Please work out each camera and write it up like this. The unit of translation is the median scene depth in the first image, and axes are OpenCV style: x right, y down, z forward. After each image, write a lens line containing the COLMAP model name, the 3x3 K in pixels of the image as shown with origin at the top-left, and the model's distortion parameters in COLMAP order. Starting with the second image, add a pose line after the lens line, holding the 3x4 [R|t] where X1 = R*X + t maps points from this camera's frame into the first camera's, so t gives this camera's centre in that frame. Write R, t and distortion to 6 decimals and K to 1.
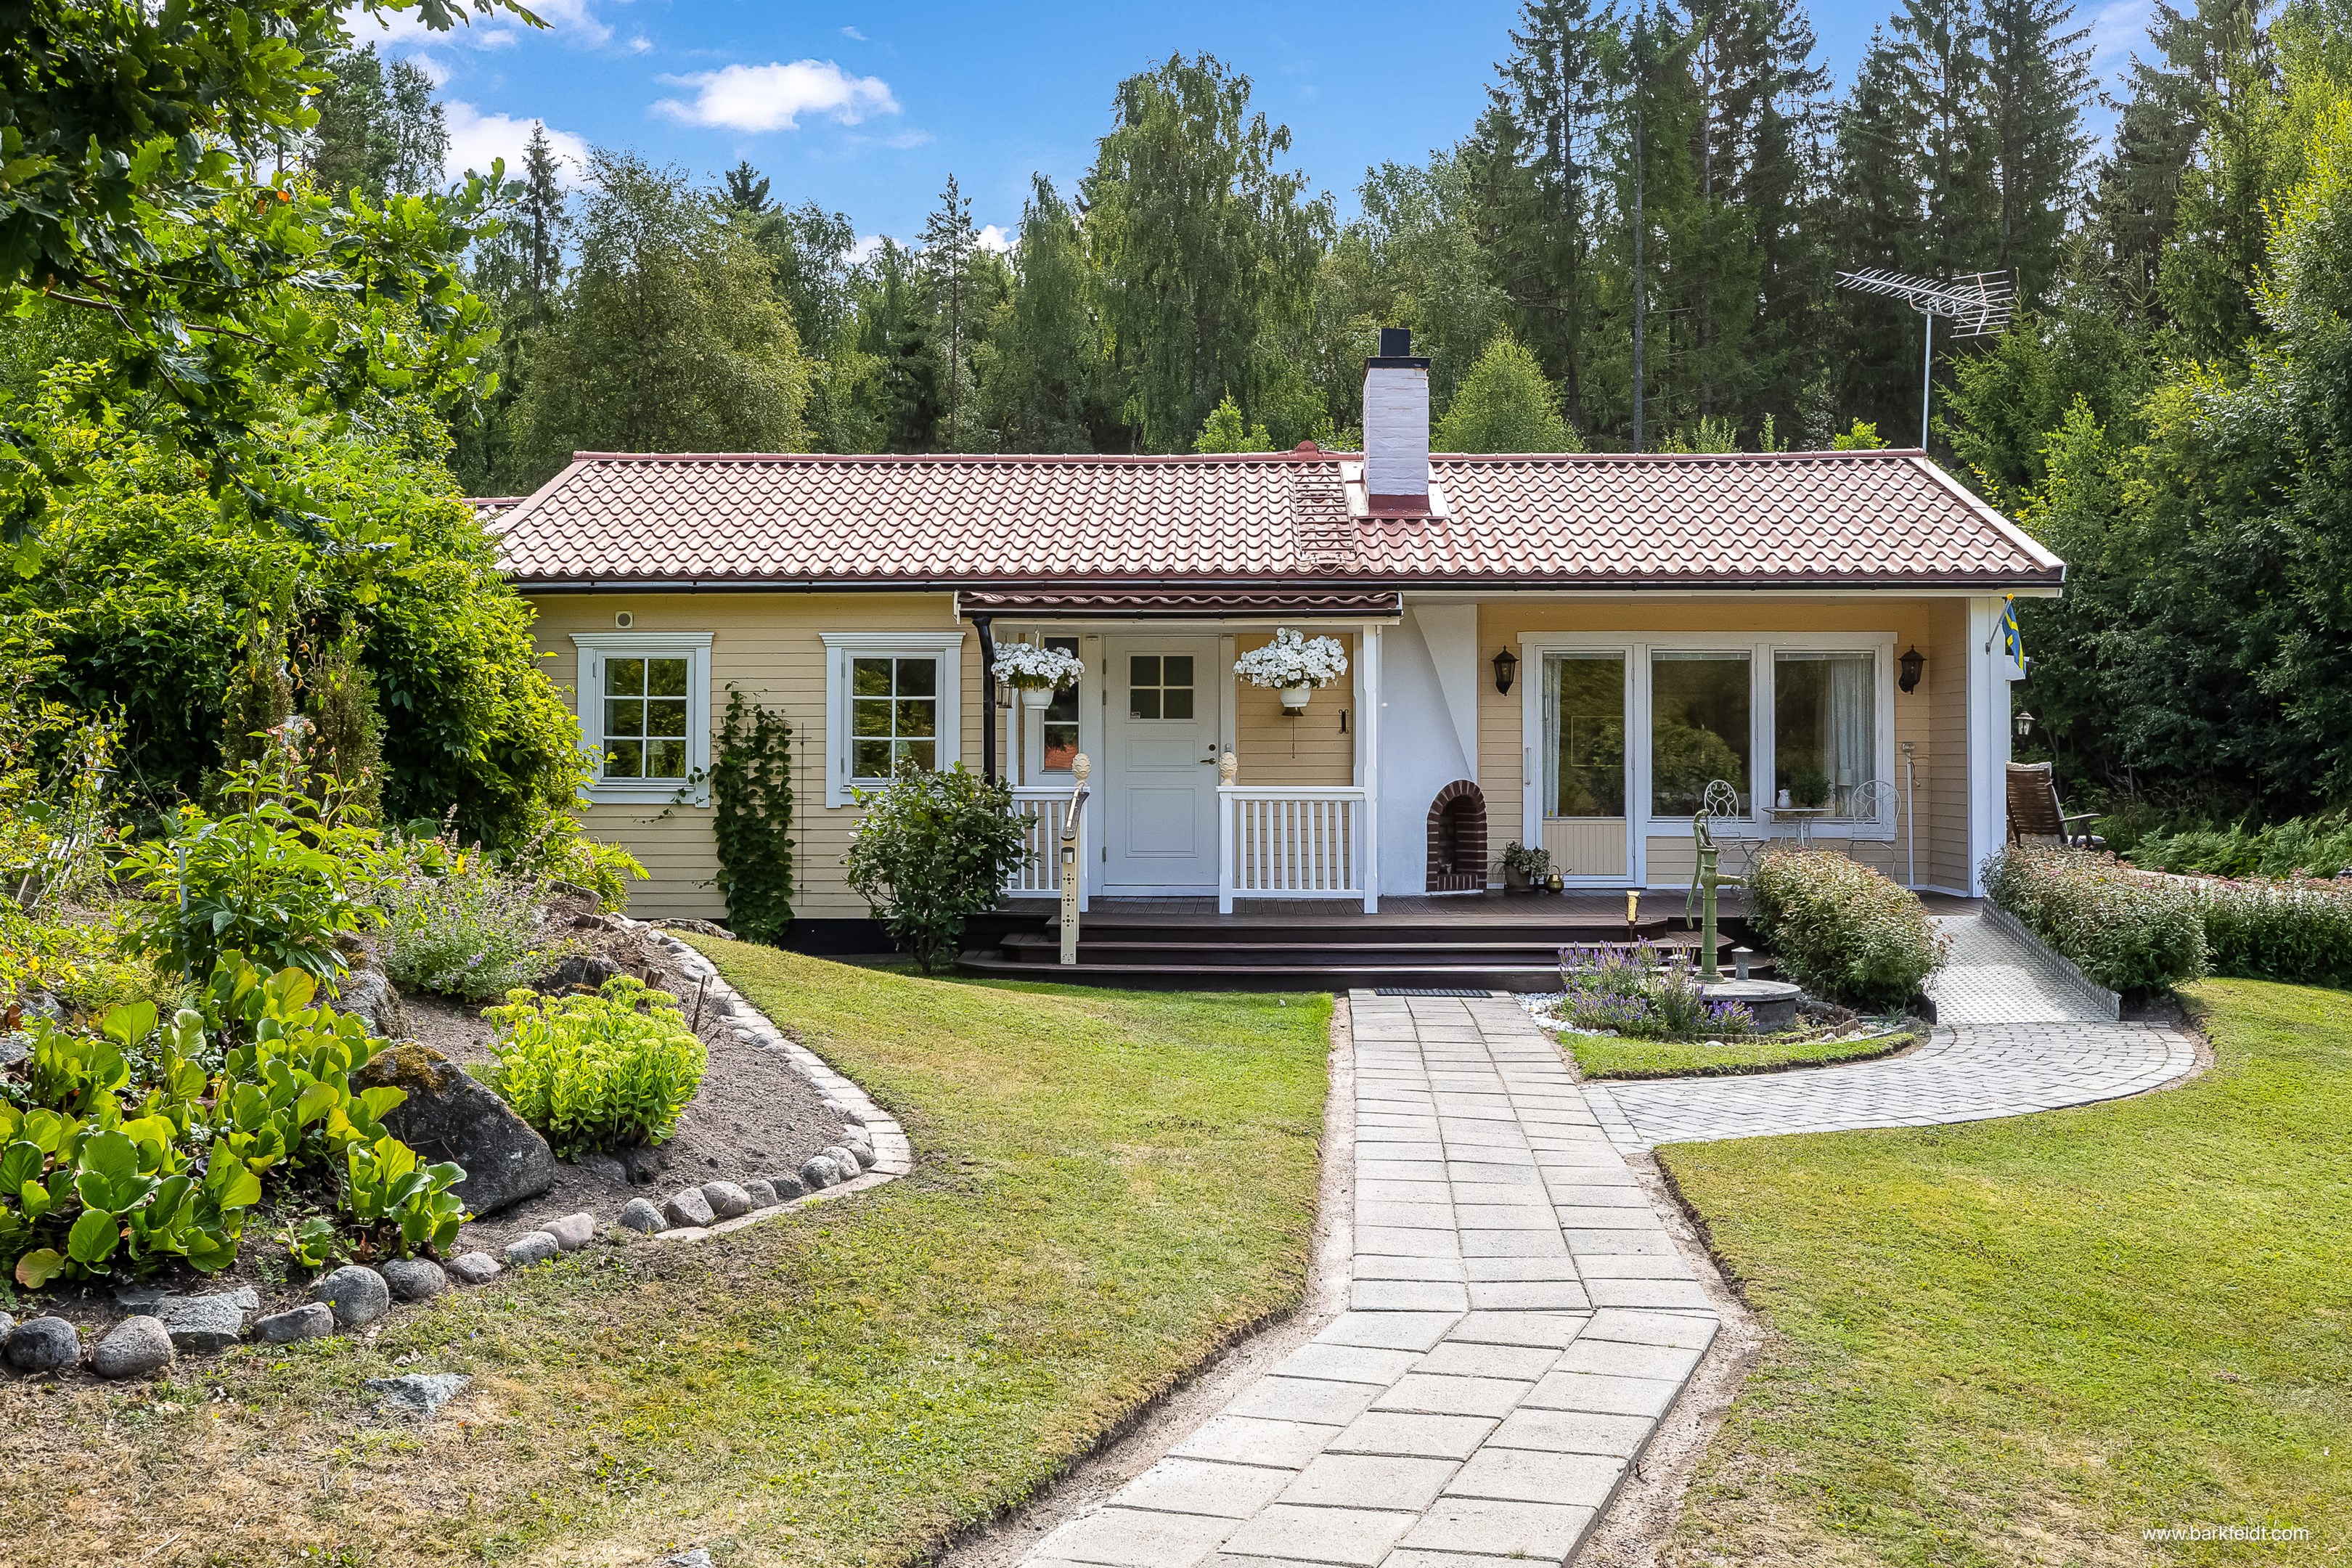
lens RADIAL K [[2207.7, 0, 1192.3], [0, 2207.7, 773.0], [0, 0, 1]] dist [0.002425, 0.000000]
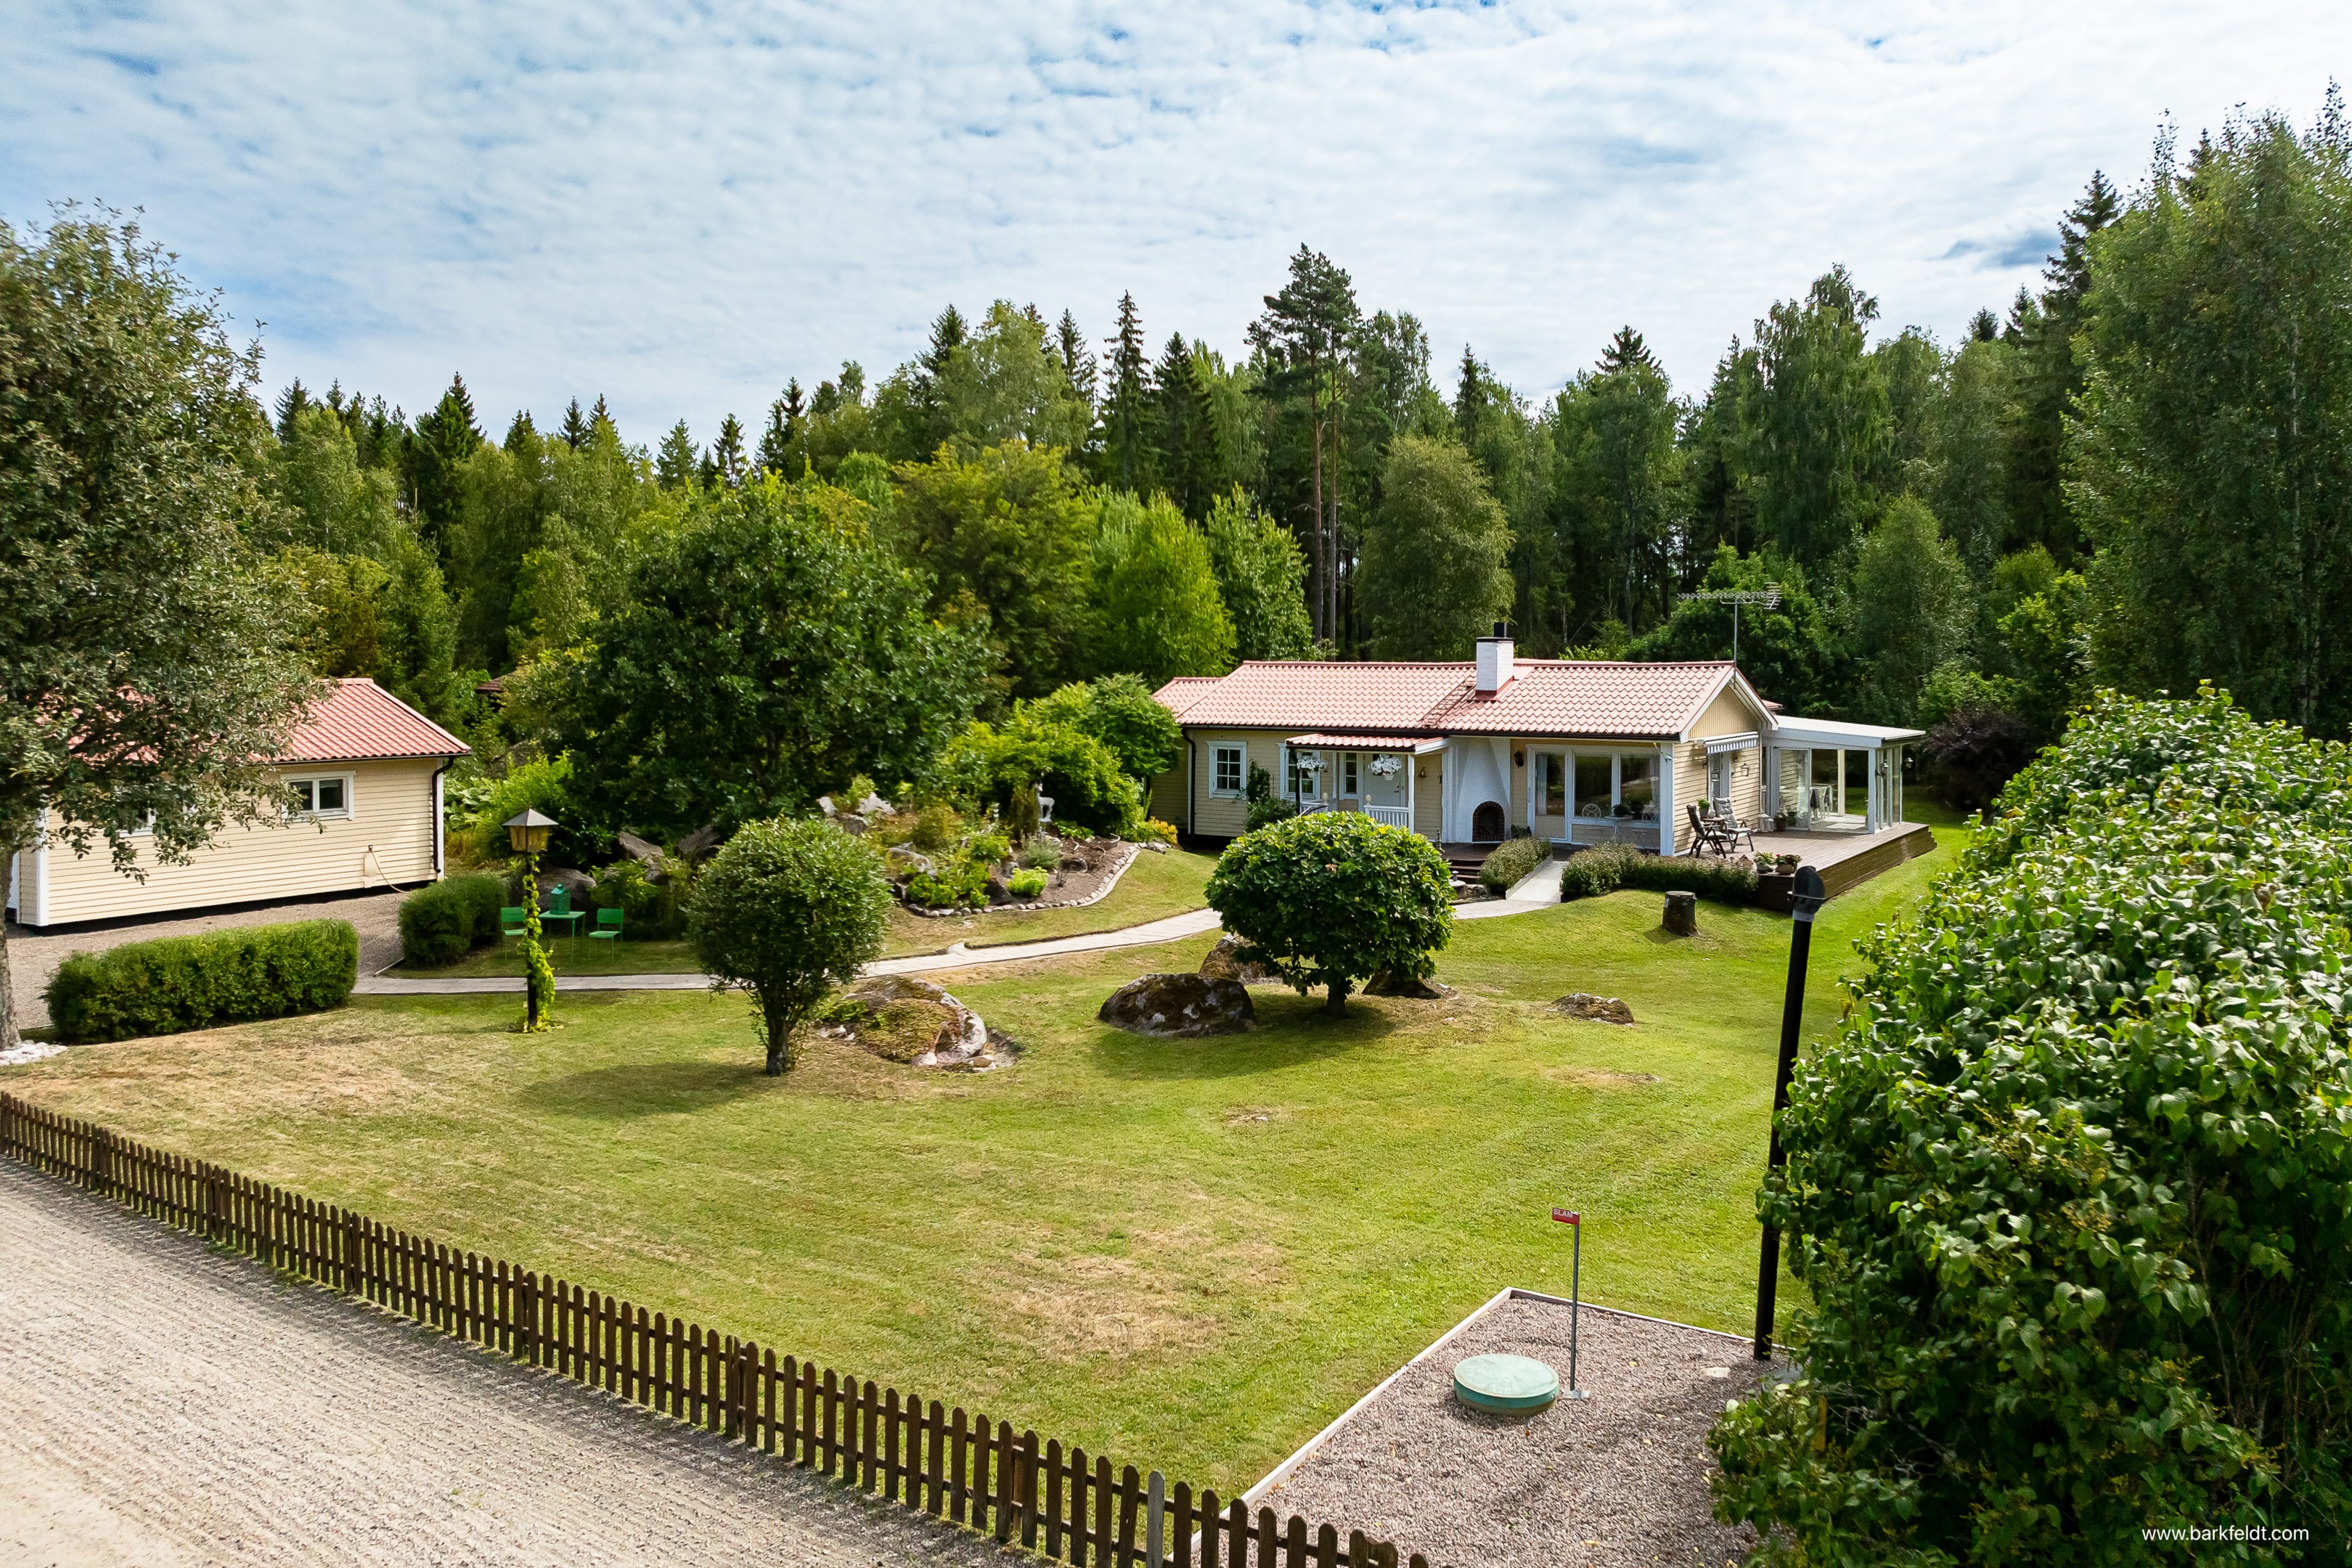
lens RADIAL K [[1649.3, 0, 1192.3], [0, 1649.3, 651.4], [0, 0, 1]] dist [-0.031937, 0.005834]
pose [[0.843735, -0.005917, -0.536727, 0.864925], [0.000932, 0.999954, -0.009559, -0.155133], [0.536758, 0.007565, 0.843702, -0.867320]]
